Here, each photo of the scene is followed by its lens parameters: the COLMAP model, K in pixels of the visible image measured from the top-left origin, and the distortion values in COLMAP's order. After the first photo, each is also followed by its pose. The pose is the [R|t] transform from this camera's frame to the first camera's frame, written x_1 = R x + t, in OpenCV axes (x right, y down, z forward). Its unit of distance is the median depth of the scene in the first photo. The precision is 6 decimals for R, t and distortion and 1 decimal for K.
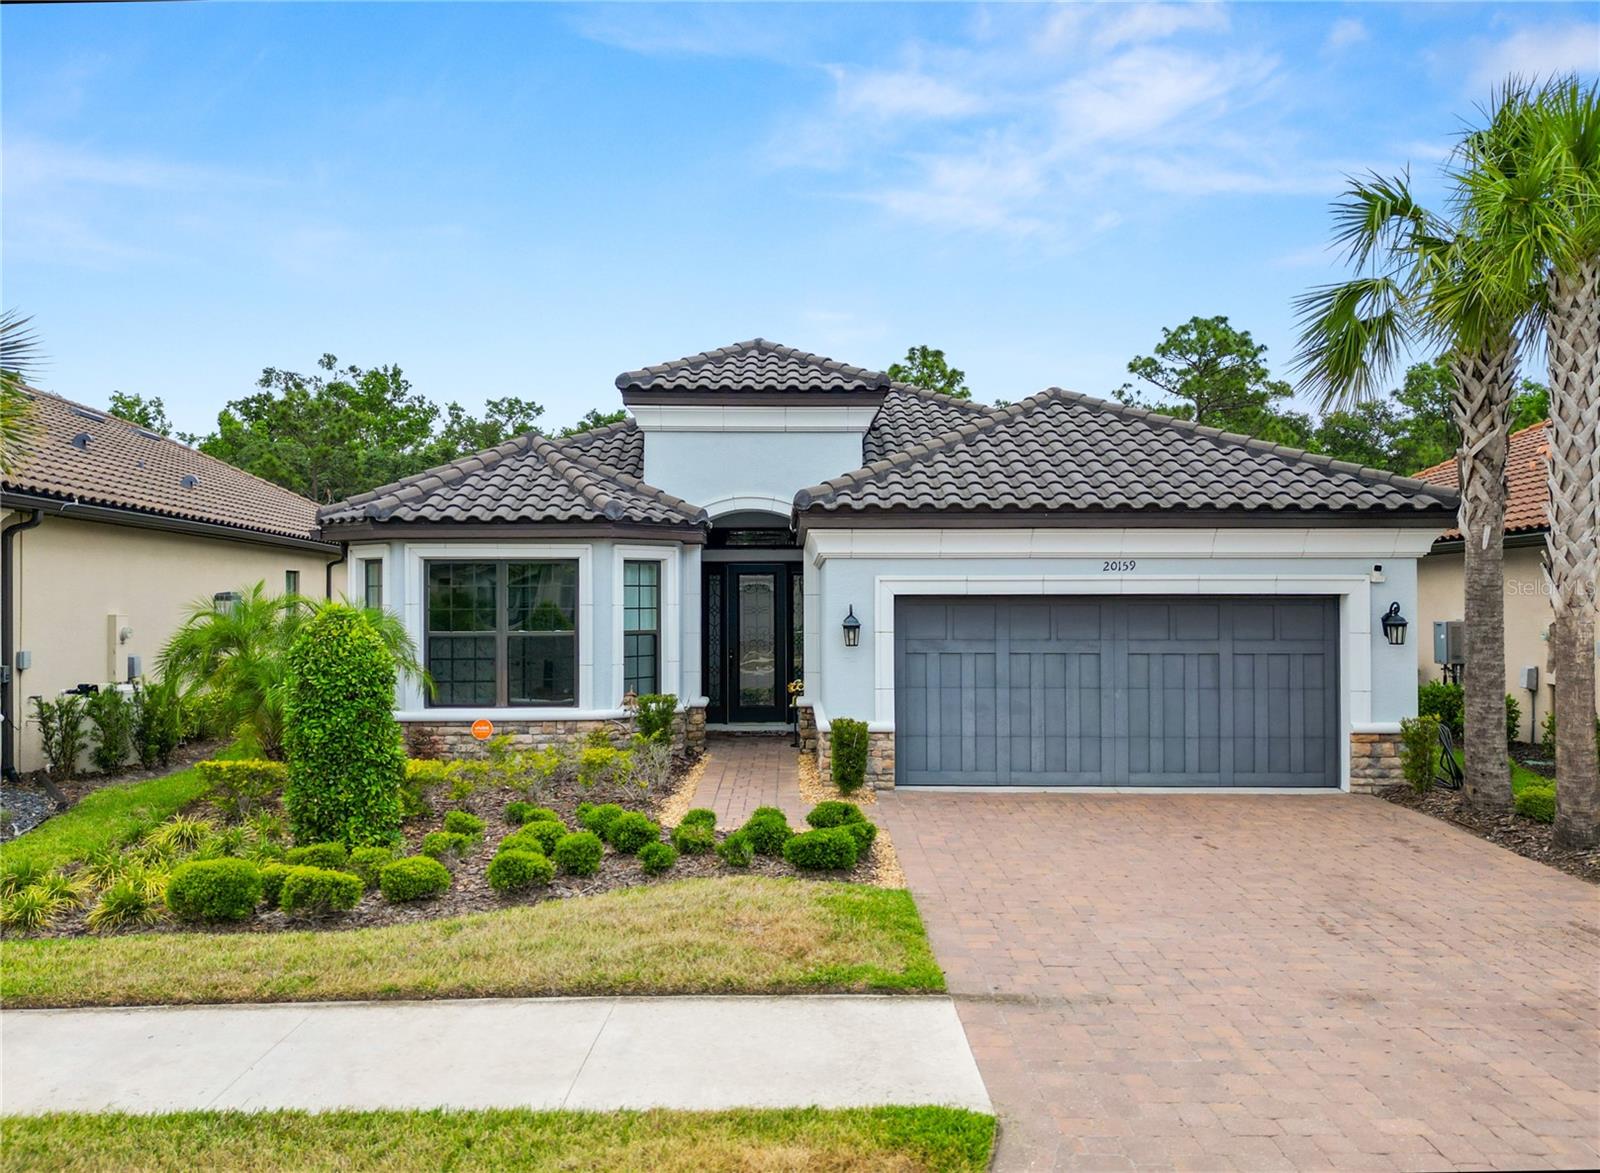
lens RADIAL K [[1210.9, 0, 800.0], [0, 1210.9, 586.5], [0, 0, 1]] dist [0.085187, -0.095521]
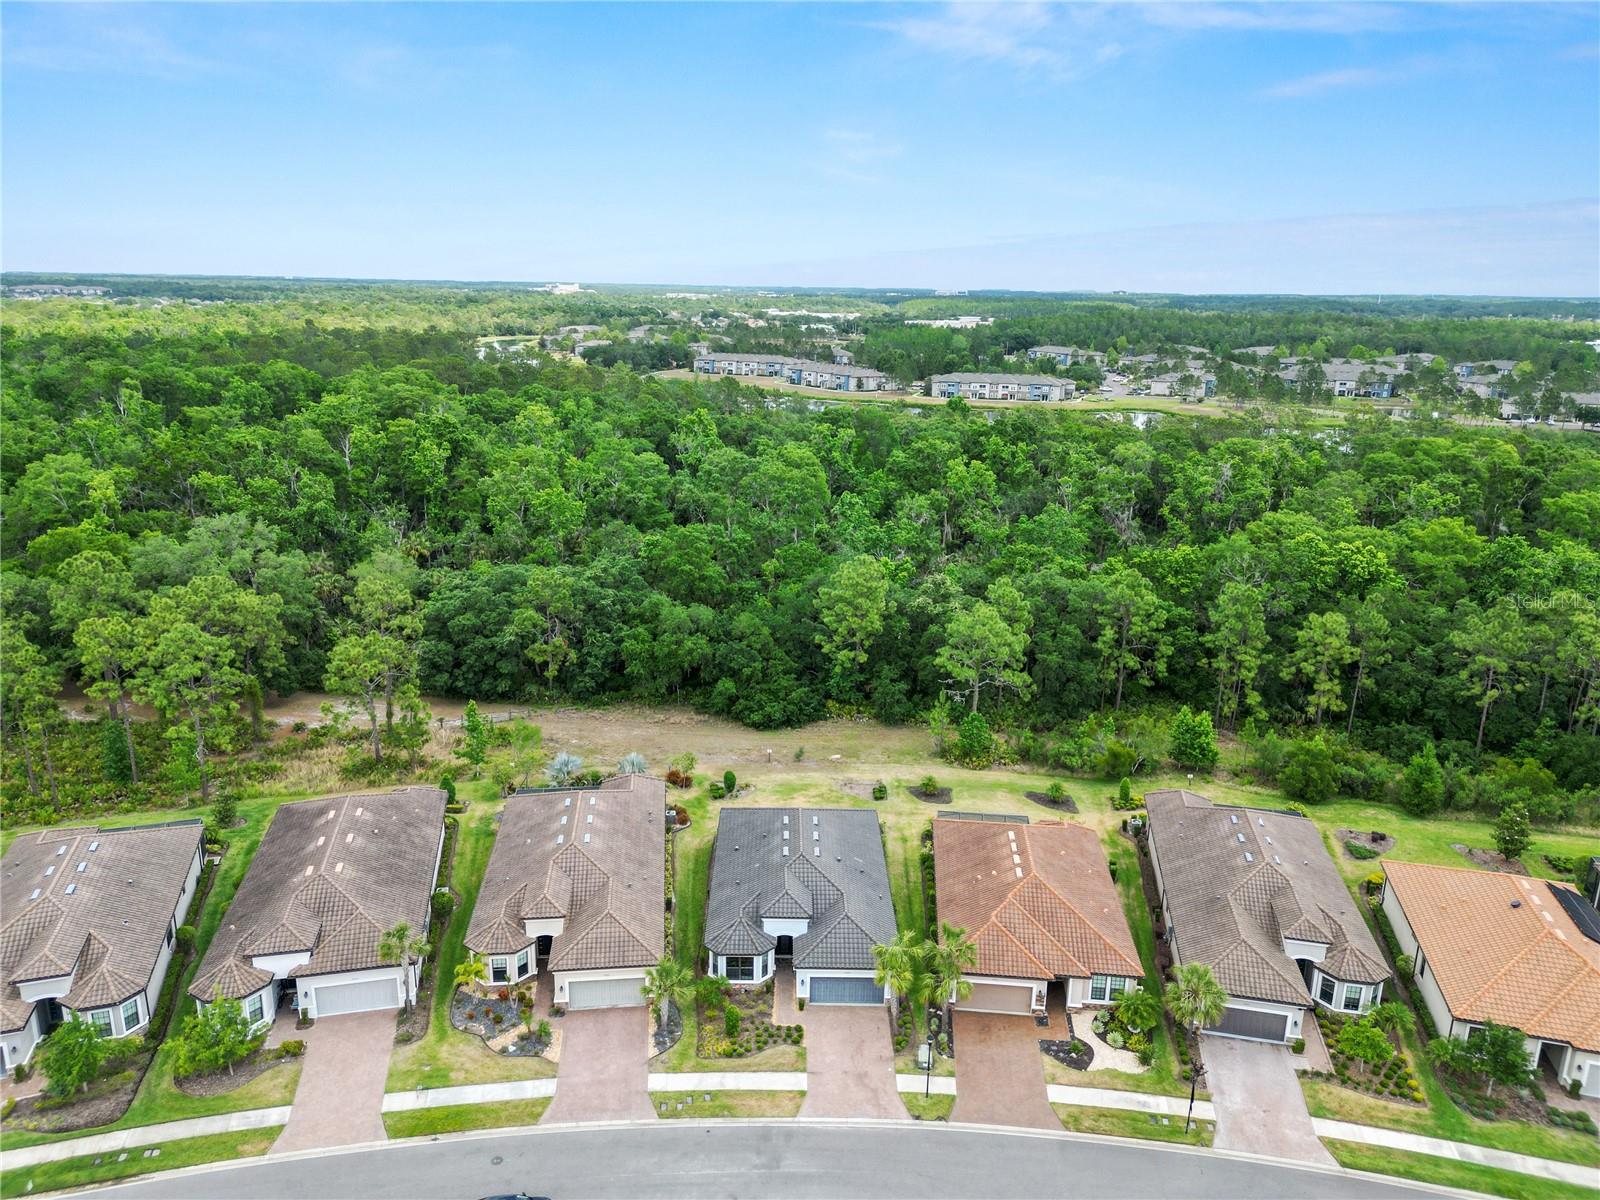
lens RADIAL K [[1121.0, 0, 800.0], [0, 1121.0, 600.0], [0, 0, 1]] dist [0.071034, -0.070356]
pose [[0.999824, 0.018437, 0.003452, -0.023228], [-0.018670, 0.960430, 0.277897, -3.254254], [0.001808, -0.277912, 0.960605, -3.752944]]
